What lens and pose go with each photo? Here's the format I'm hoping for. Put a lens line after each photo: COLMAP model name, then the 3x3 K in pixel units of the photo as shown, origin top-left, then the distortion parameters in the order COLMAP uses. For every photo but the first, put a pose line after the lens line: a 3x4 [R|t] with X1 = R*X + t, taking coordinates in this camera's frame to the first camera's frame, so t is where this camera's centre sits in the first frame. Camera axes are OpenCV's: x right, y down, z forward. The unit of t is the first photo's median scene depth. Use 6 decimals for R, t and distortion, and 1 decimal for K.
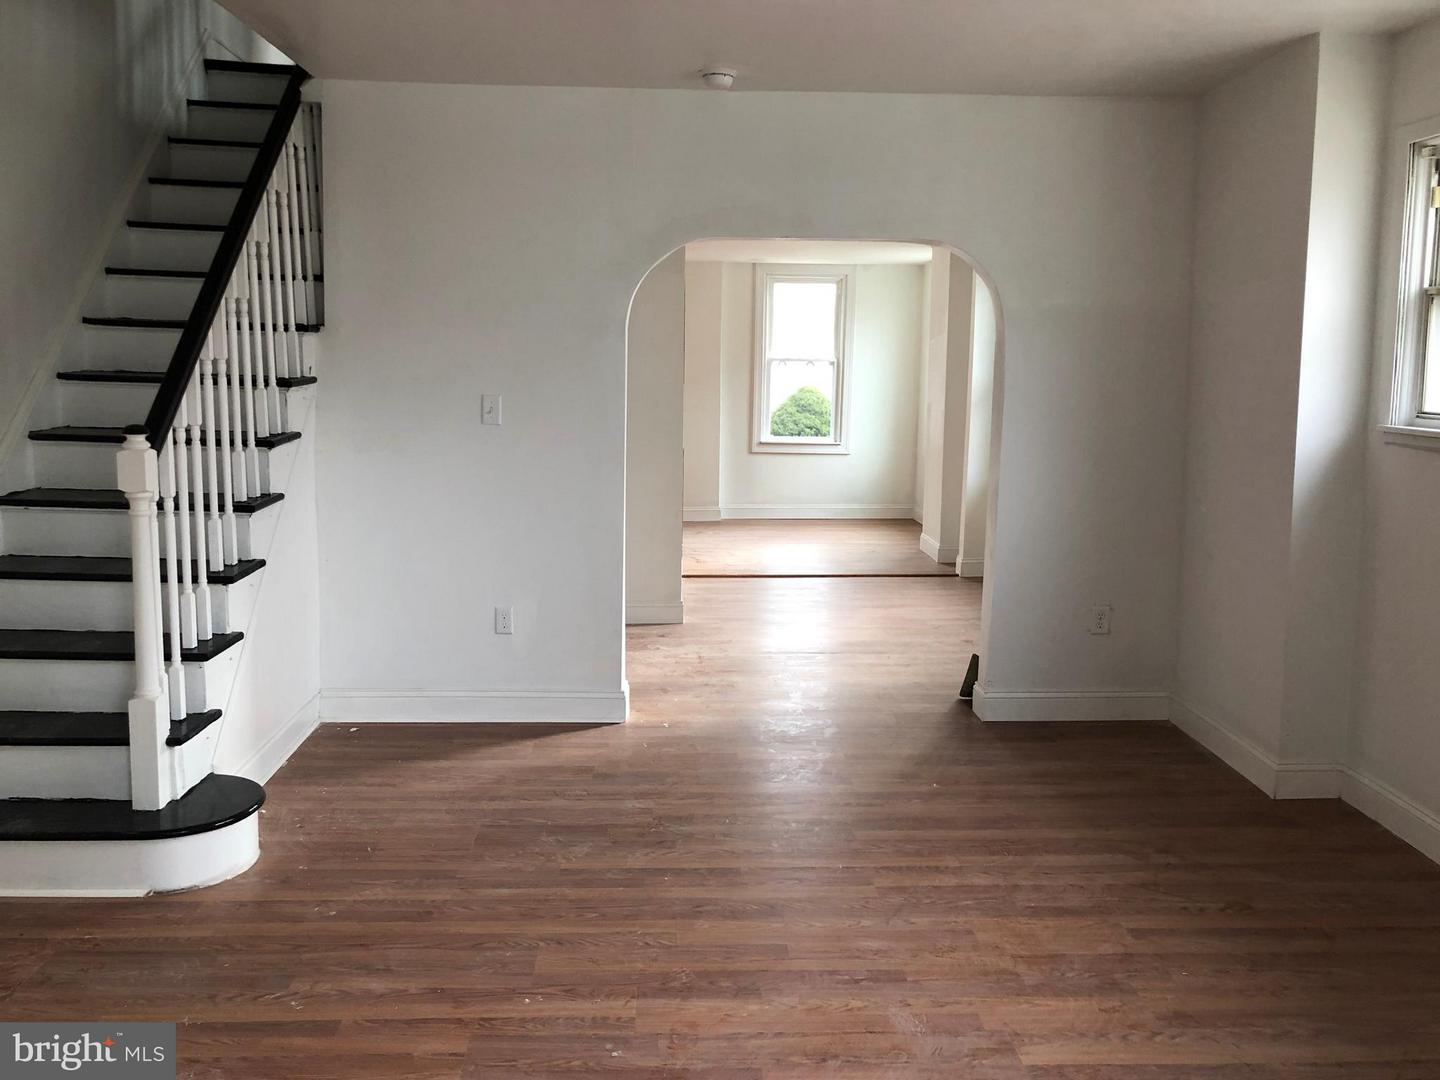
lens RADIAL K [[1169.0, 0, 722.2], [0, 1169.0, 541.6], [0, 0, 1]] dist [0.014338, 0.001325]
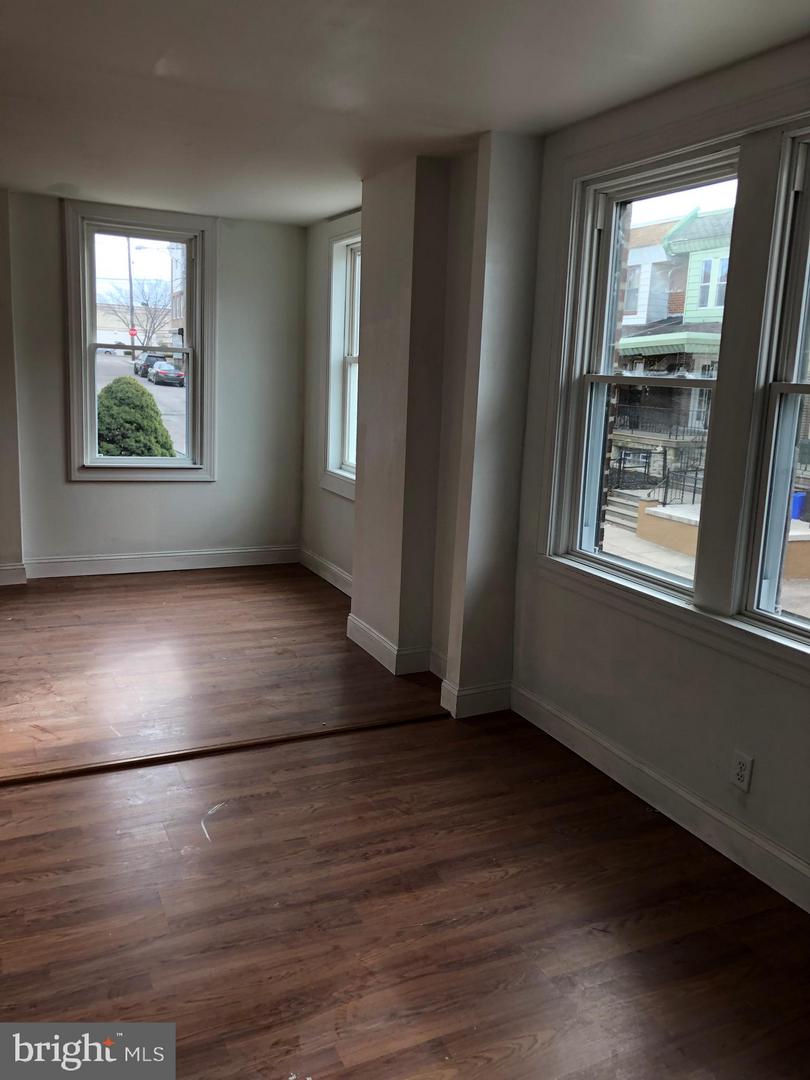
lens RADIAL K [[876.7, 0, 414.9], [0, 876.7, 532.9], [0, 0, 1]] dist [0.014338, 0.001325]
pose [[0.920384, -0.042806, 0.388665, 0.009318], [0.026508, 0.998534, 0.047202, -0.064745], [-0.390116, -0.033141, 0.920169, 0.441118]]
